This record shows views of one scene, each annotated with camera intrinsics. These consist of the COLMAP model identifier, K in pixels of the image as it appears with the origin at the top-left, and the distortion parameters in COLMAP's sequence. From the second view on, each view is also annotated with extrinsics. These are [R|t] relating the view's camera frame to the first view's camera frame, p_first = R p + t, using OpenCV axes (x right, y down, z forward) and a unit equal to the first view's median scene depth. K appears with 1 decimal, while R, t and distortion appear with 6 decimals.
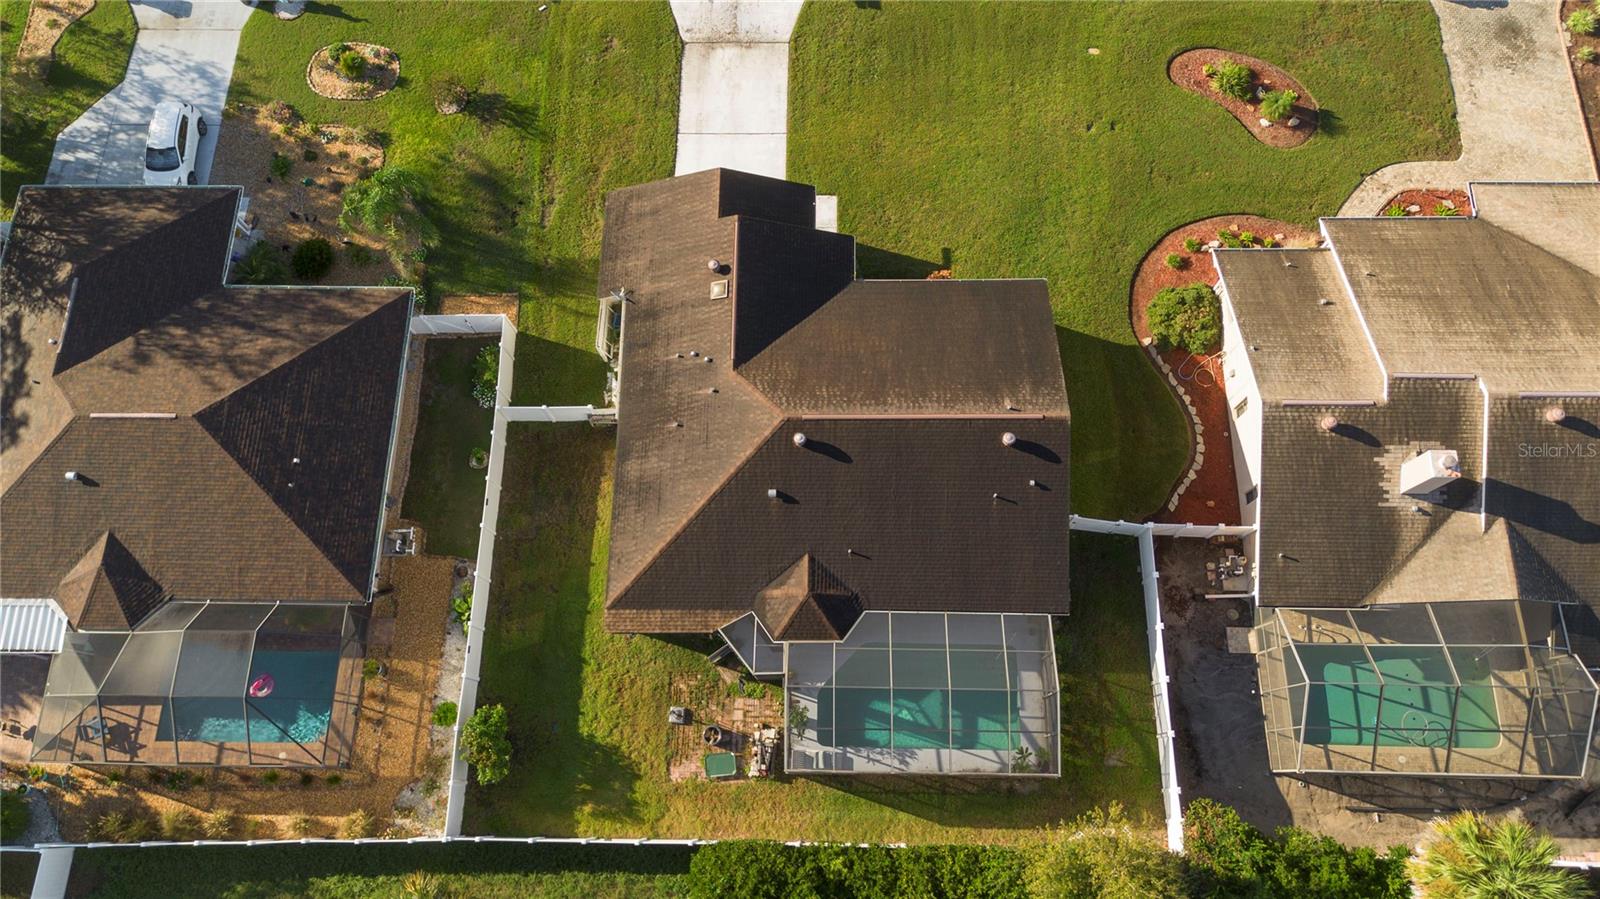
lens RADIAL K [[1161.3, 0, 800.0], [0, 1161.3, 449.5], [0, 0, 1]] dist [-0.002994, -0.001340]
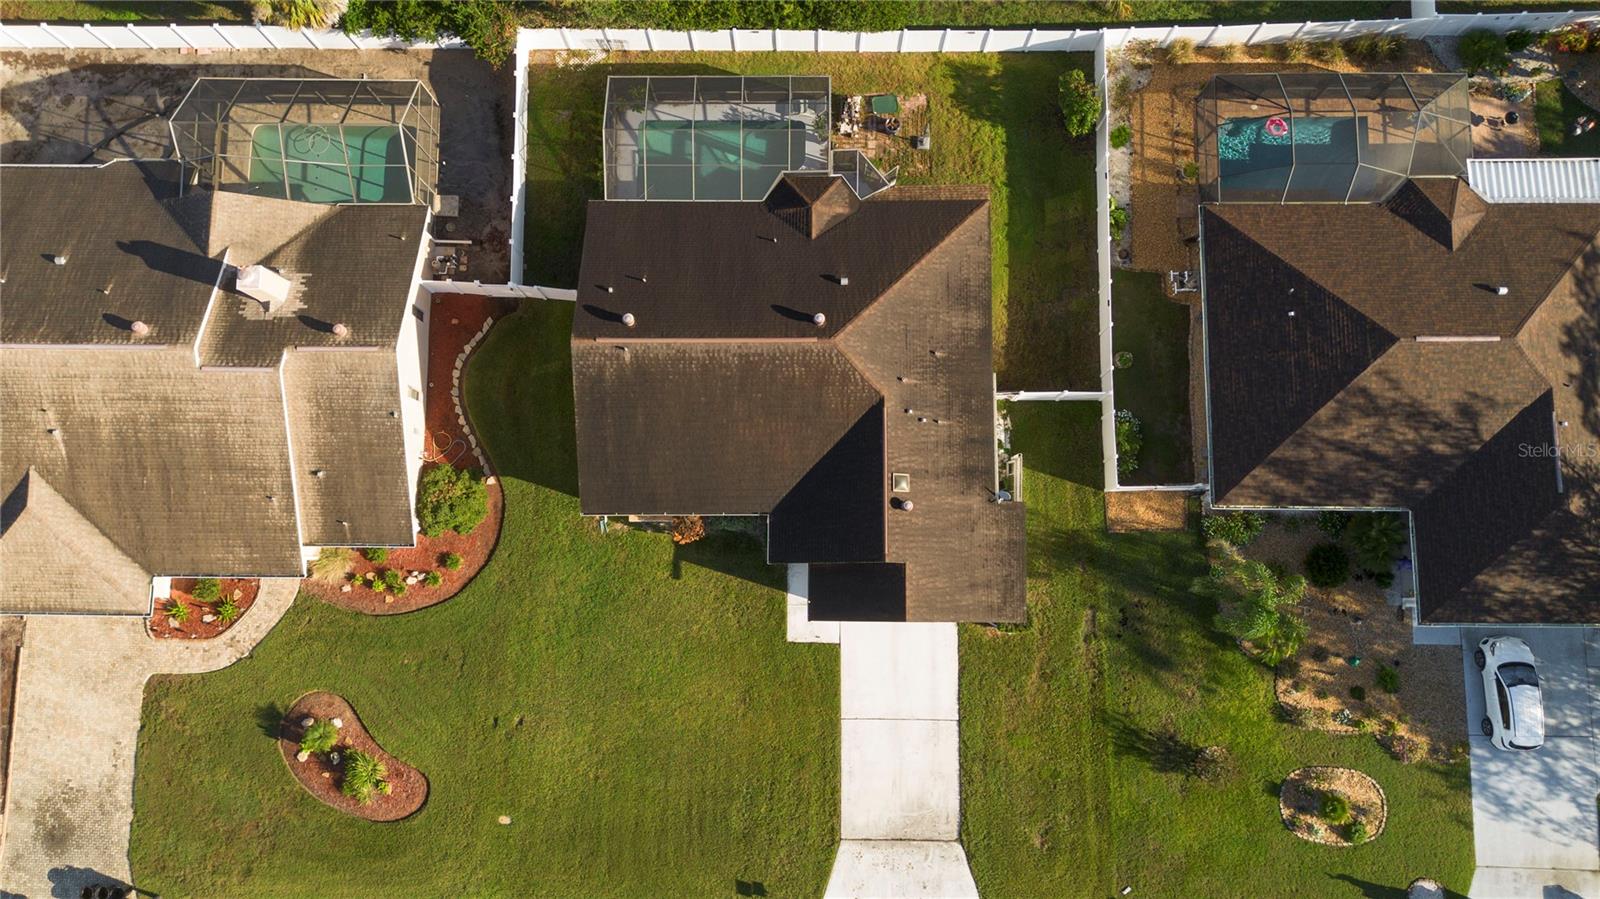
lens RADIAL K [[1106.2, 0, 800.0], [0, 1106.2, 449.5], [0, 0, 1]] dist [-0.000335, -0.006379]
pose [[-0.998791, 0.016115, 0.046432, -0.026791], [0.006800, -0.890328, 0.455270, -0.557289], [0.048677, 0.455035, 0.889142, 0.125897]]
